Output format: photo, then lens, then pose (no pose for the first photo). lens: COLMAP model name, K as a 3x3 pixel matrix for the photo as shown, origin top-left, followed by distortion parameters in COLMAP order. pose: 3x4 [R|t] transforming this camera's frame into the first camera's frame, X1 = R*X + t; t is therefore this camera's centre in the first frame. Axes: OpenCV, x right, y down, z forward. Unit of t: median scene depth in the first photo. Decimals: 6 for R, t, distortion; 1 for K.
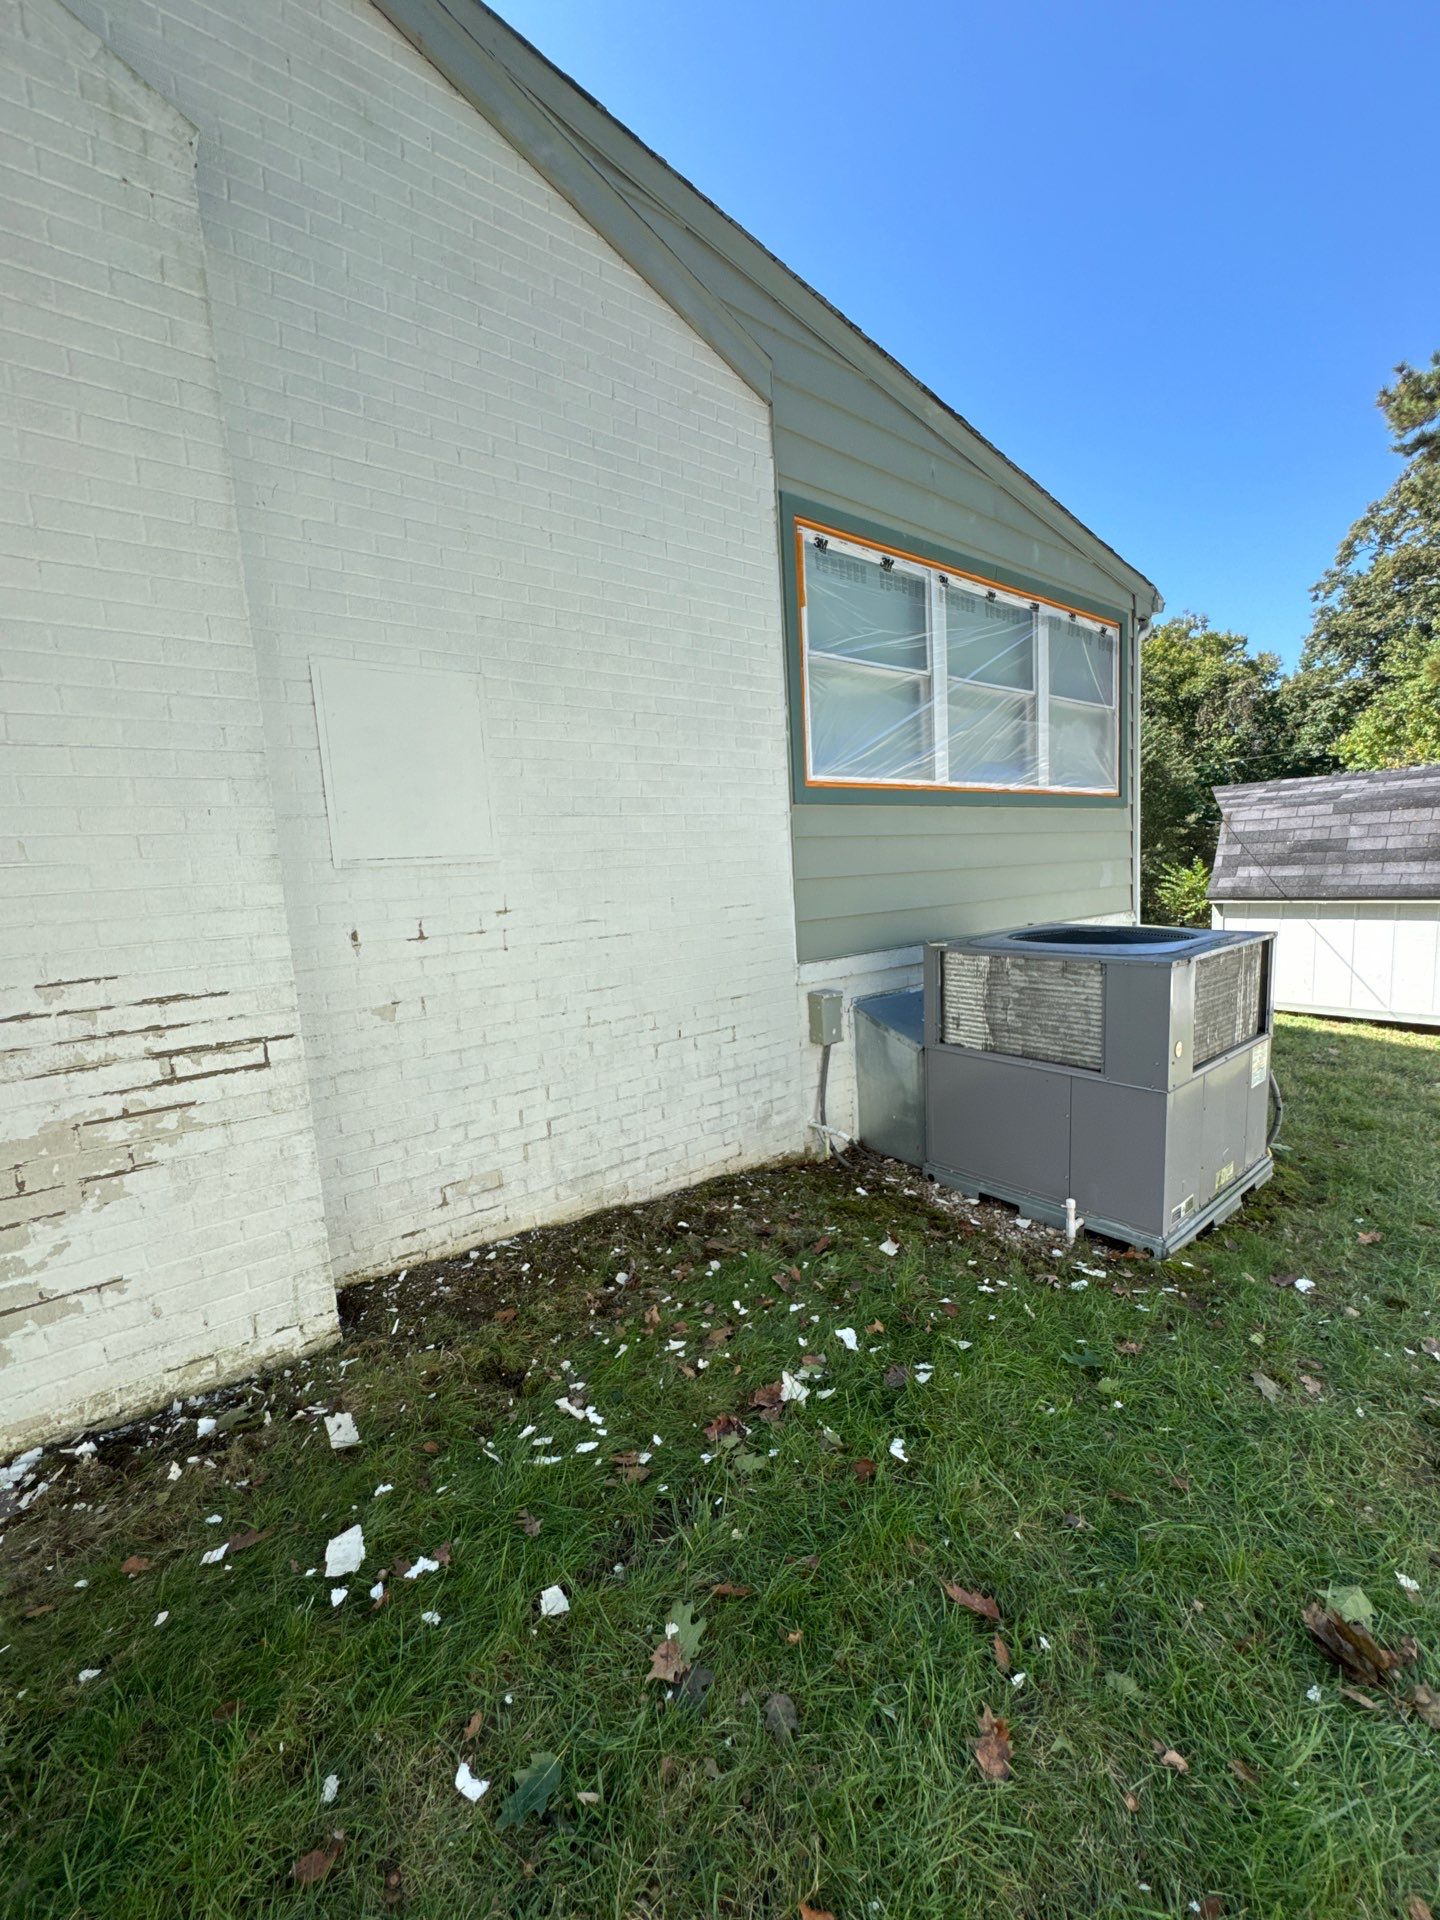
lens RADIAL K [[772.0, 0, 716.7], [0, 772.0, 960.1], [0, 0, 1]] dist [-0.002374, 0.000229]
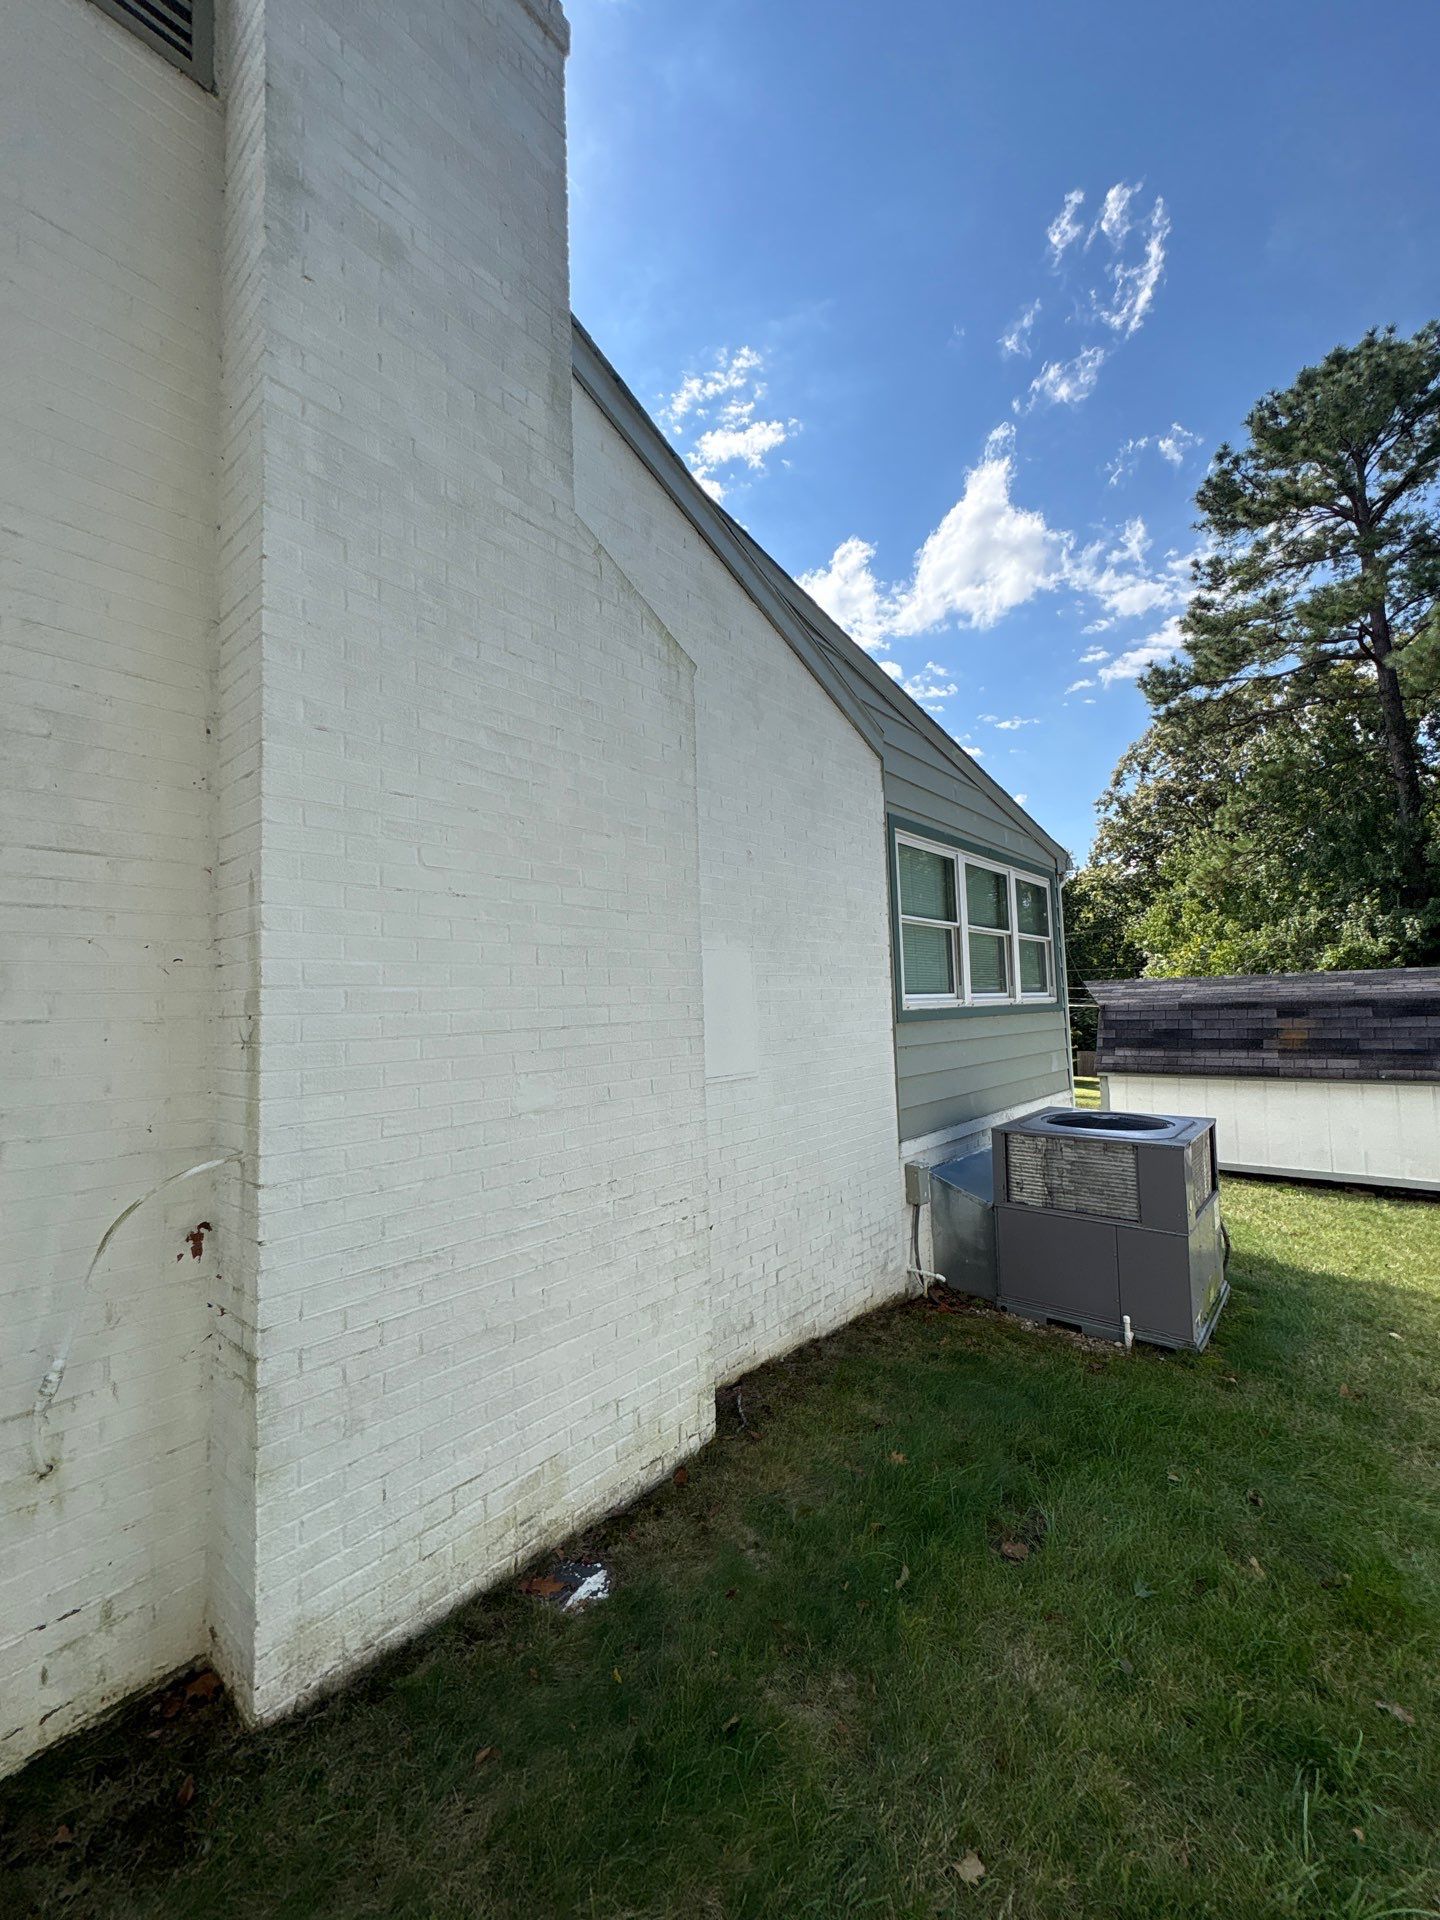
lens RADIAL K [[758.0, 0, 722.3], [0, 758.0, 963.6], [0, 0, 1]] dist [-0.000166, -0.000208]
pose [[0.982912, 0.035845, 0.180551, -0.465061], [-0.001606, 0.982489, -0.186316, -0.056243], [-0.184068, 0.182842, 0.965758, -0.274813]]
